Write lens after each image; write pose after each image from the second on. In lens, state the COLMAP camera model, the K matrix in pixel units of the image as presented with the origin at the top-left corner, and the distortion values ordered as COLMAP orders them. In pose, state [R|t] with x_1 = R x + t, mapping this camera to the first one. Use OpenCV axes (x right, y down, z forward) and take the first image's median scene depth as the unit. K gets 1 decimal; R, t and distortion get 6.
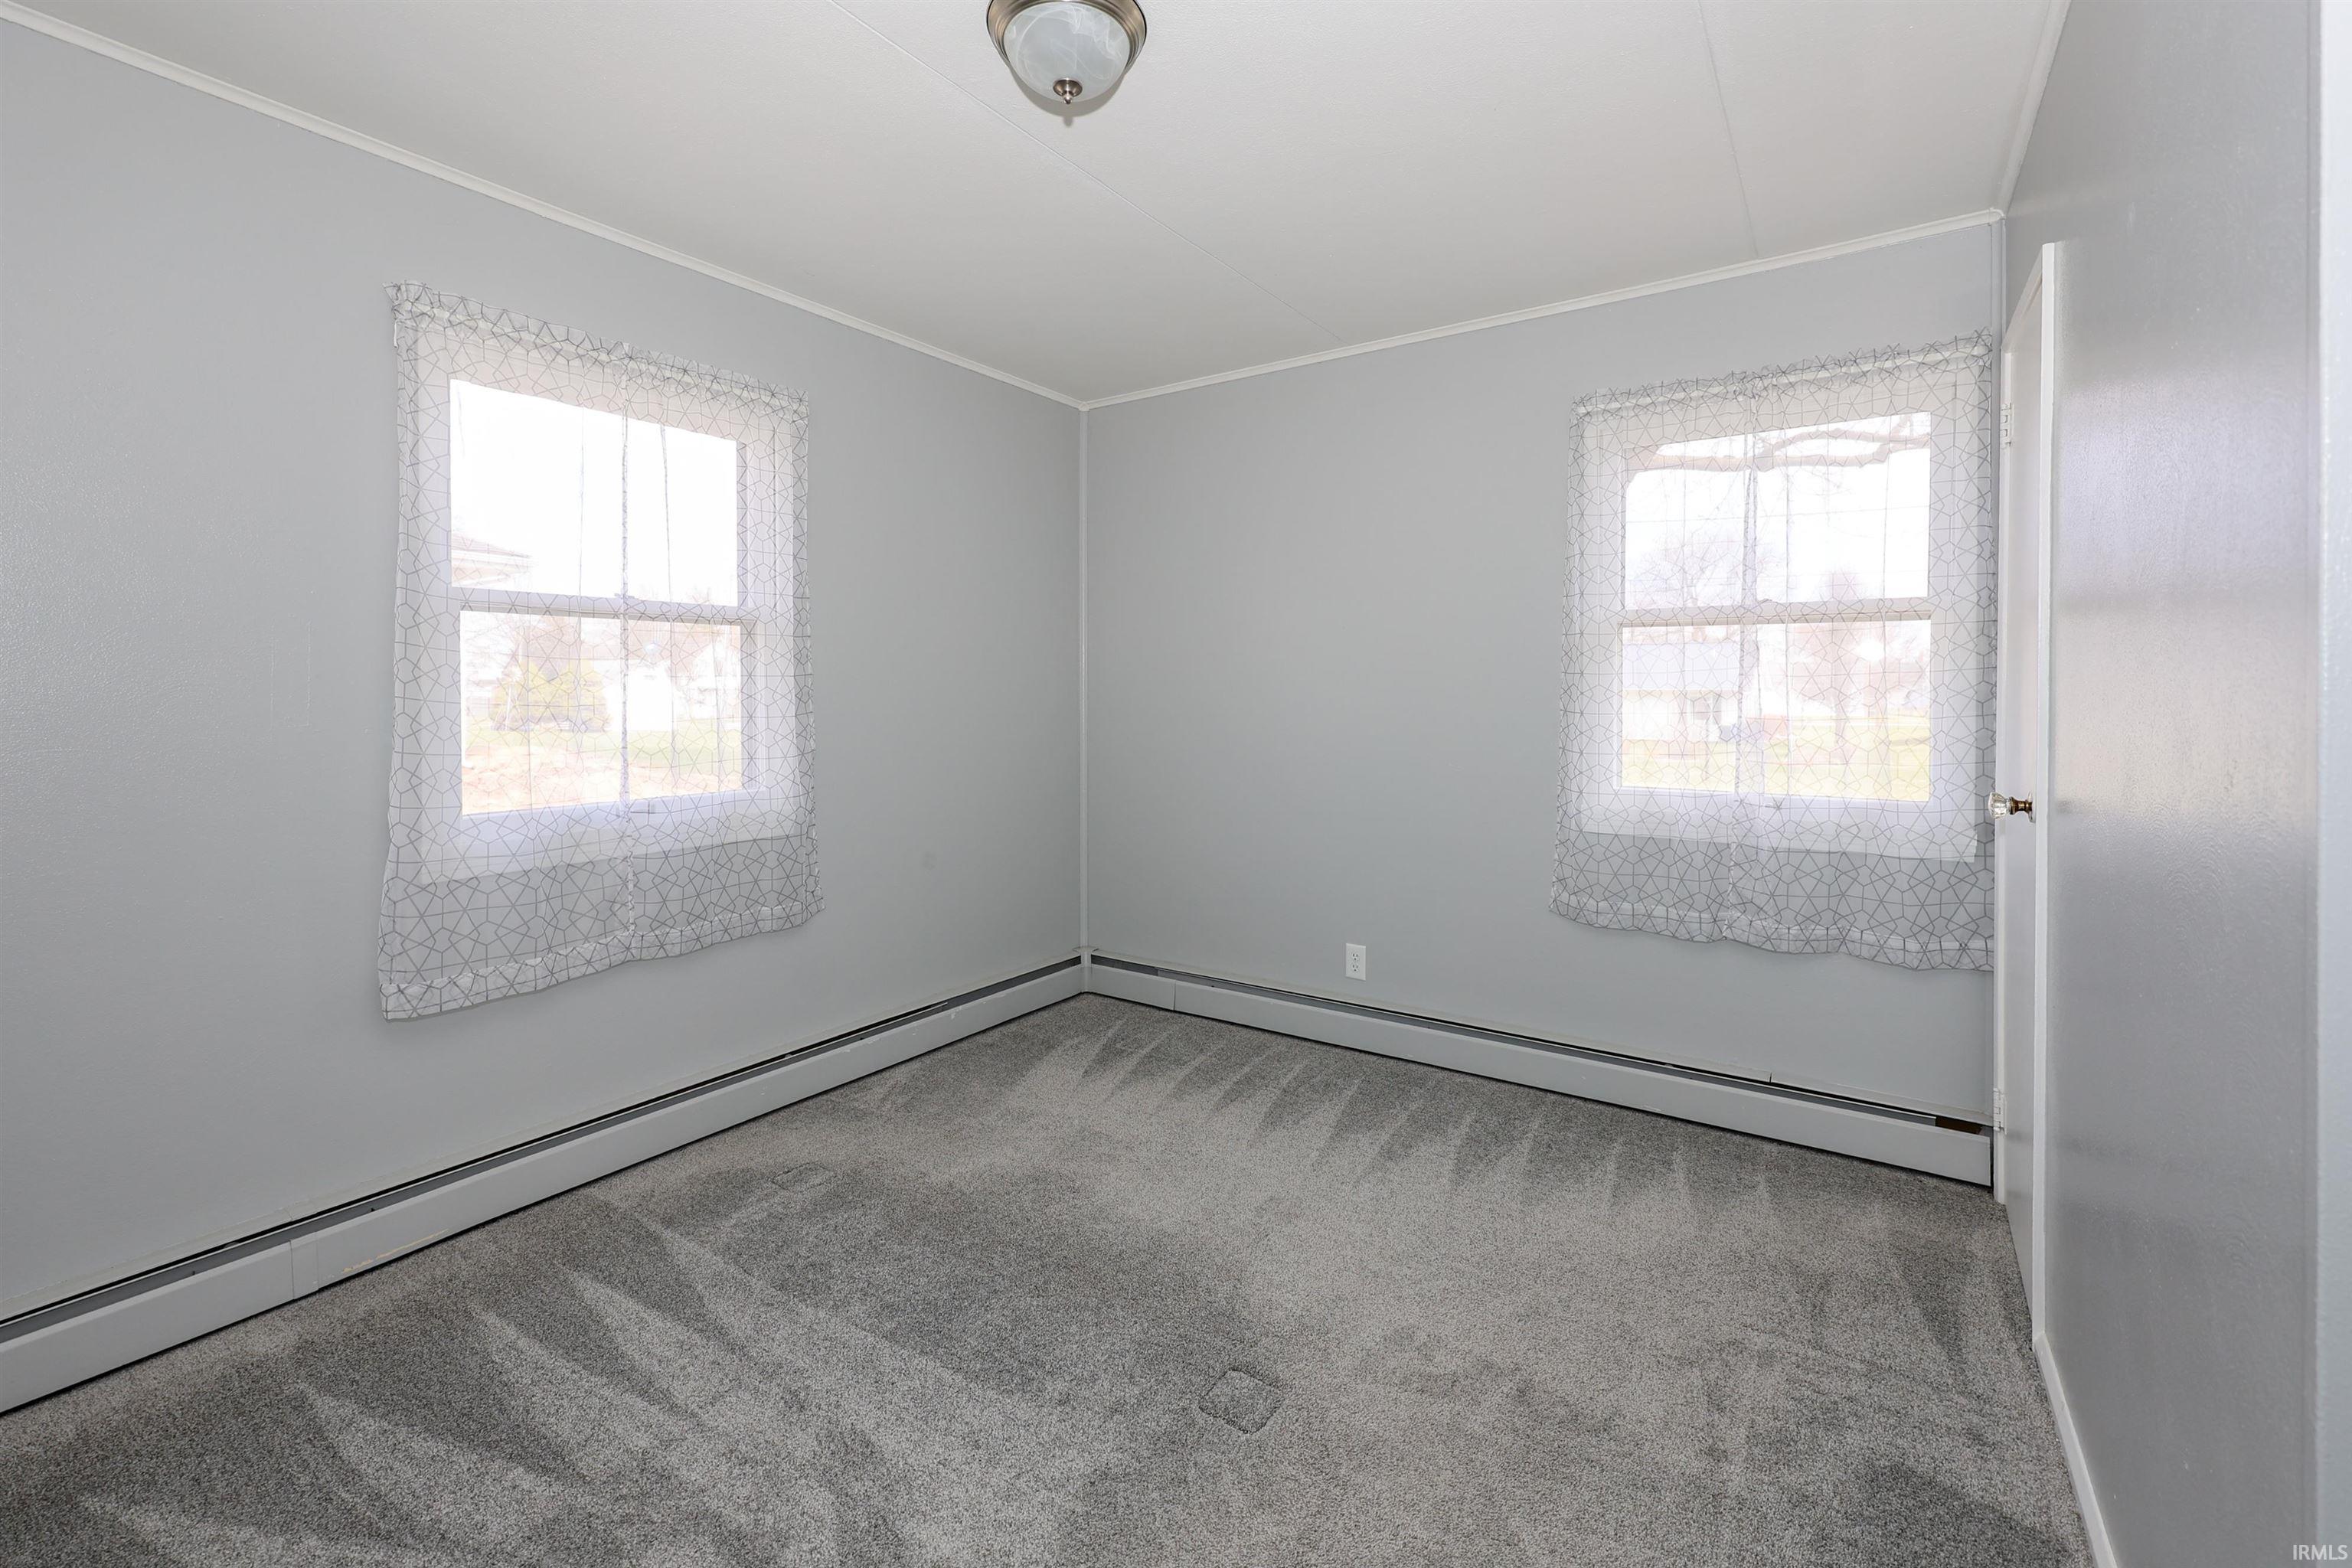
lens RADIAL K [[962.0, 0, 1183.2], [0, 962.0, 705.8], [0, 0, 1]] dist [-0.000326, -0.000088]
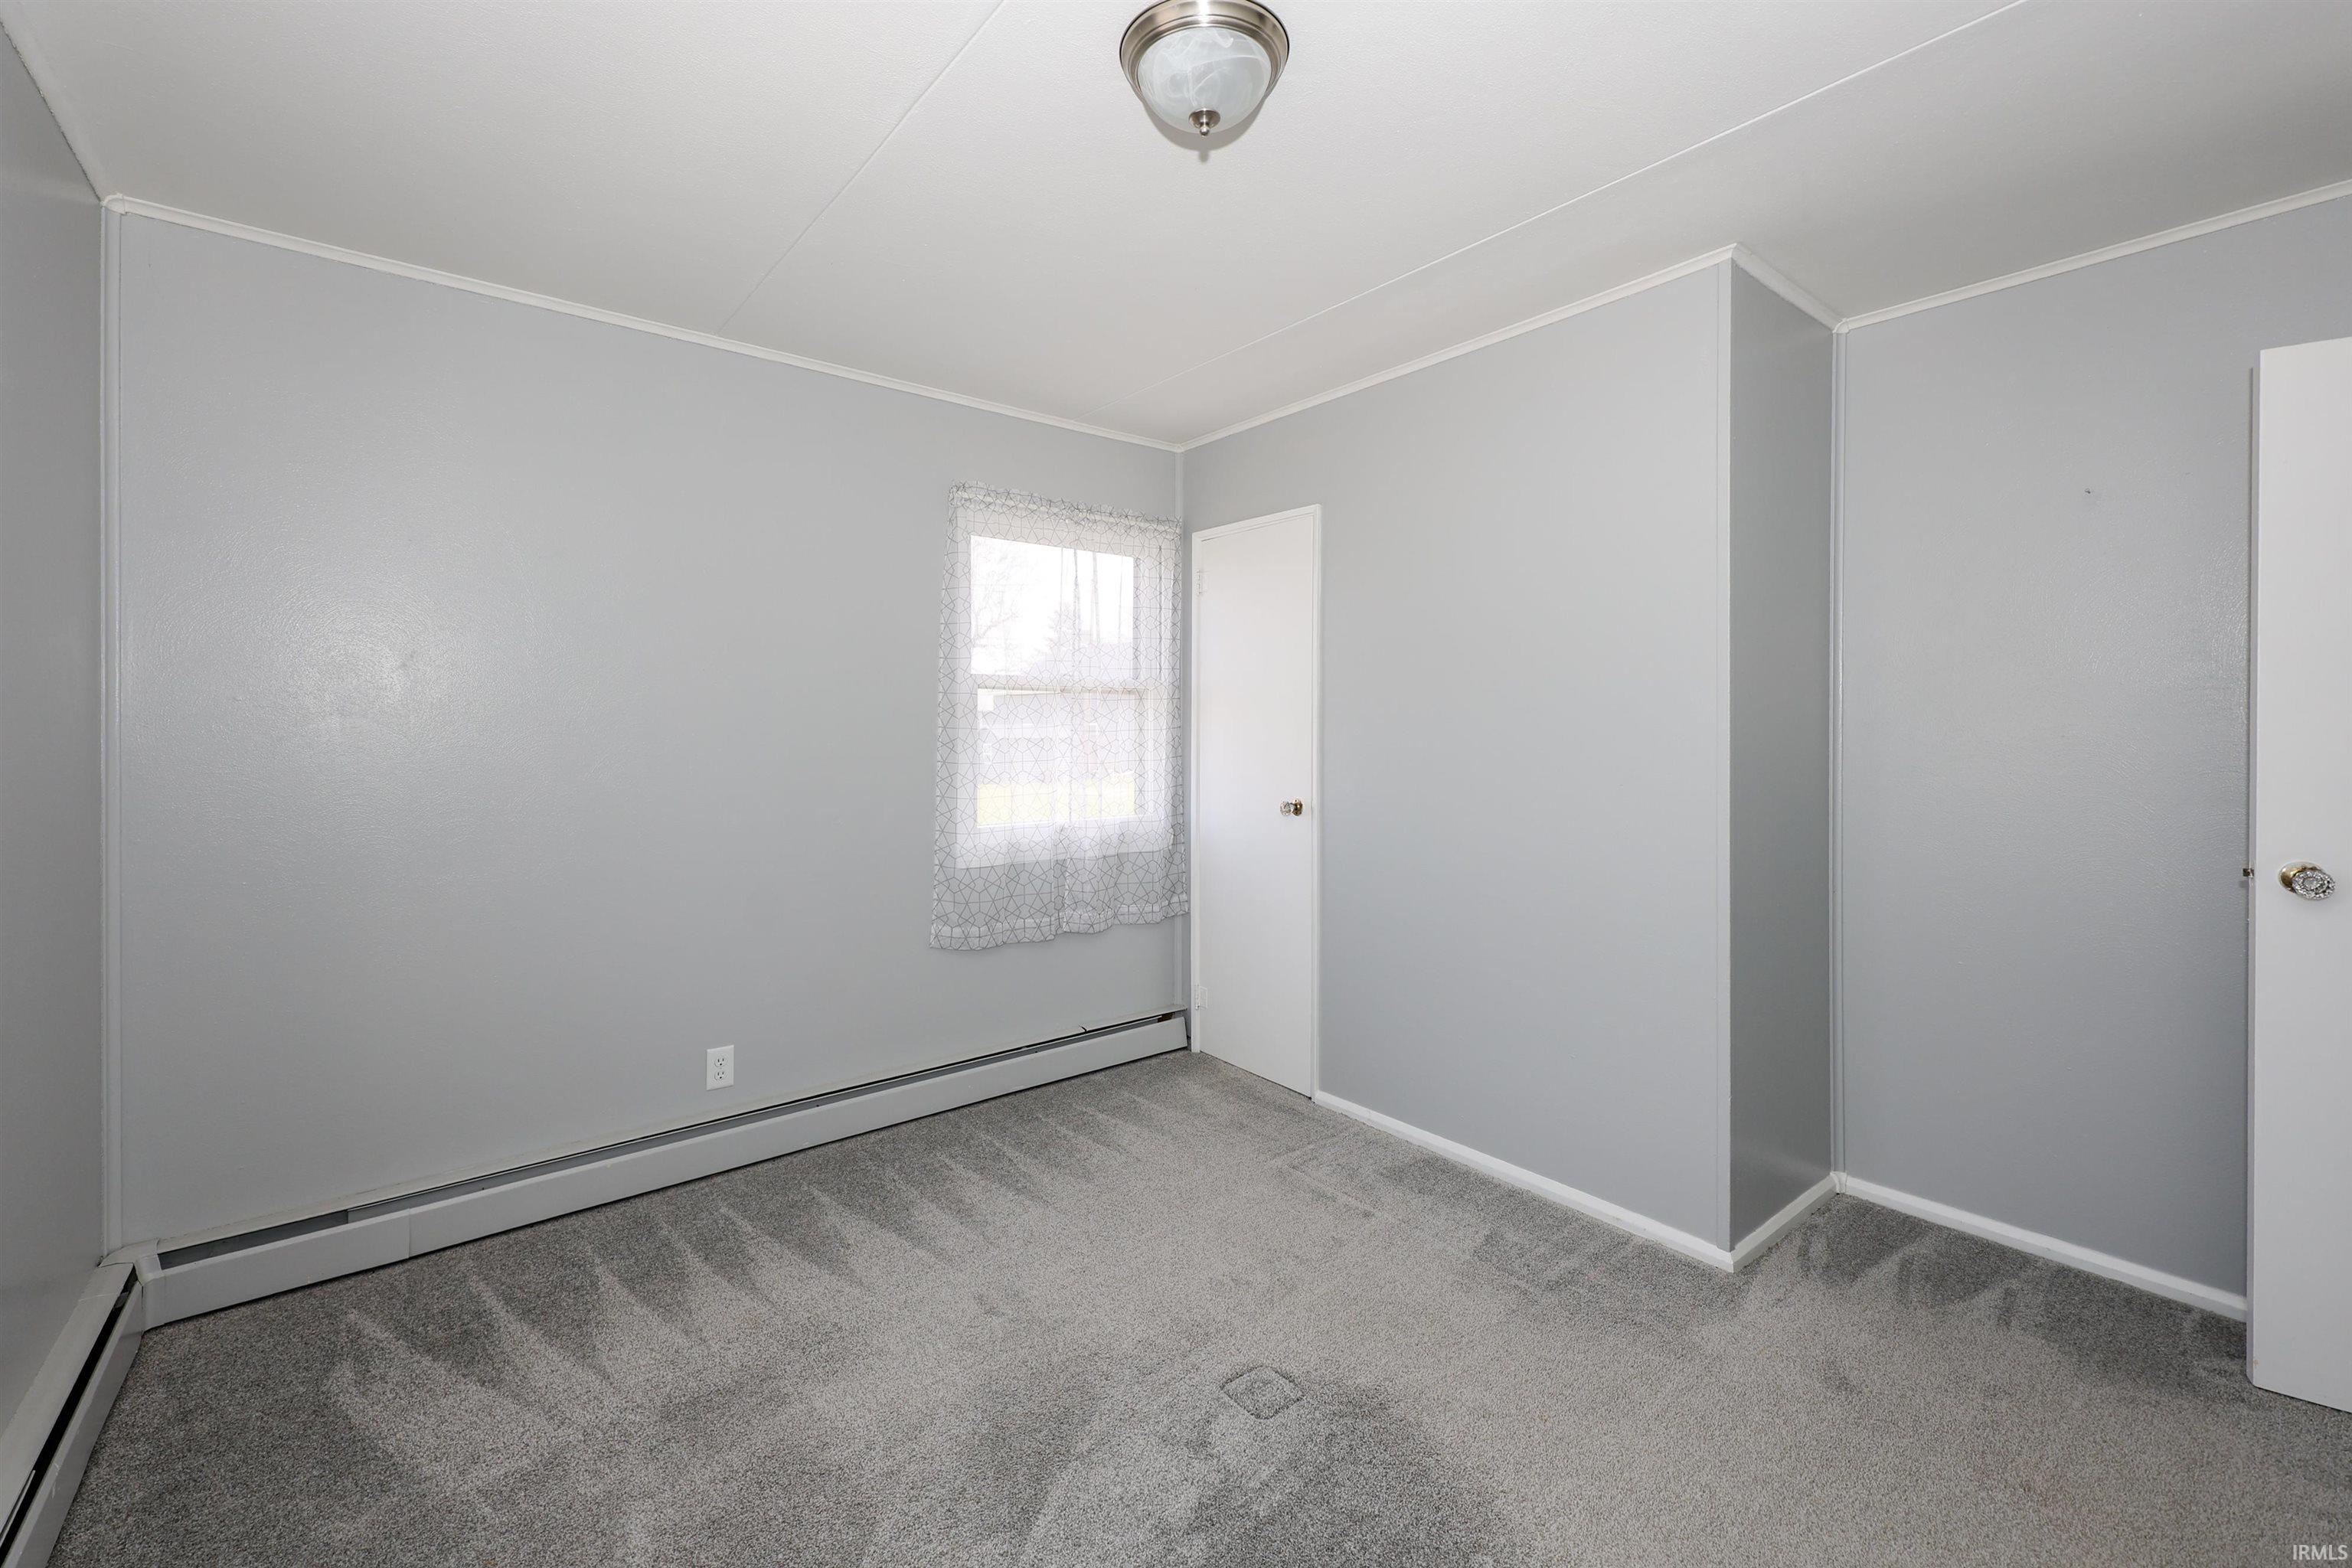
lens RADIAL K [[978.8, 0, 1179.6], [0, 978.8, 724.7], [0, 0, 1]] dist [0.000627, 0.000062]
pose [[0.296547, -0.003081, 0.955013, -0.647788], [0.007603, 0.999971, 0.000866, -0.039628], [-0.954988, 0.007004, 0.296562, 0.448289]]
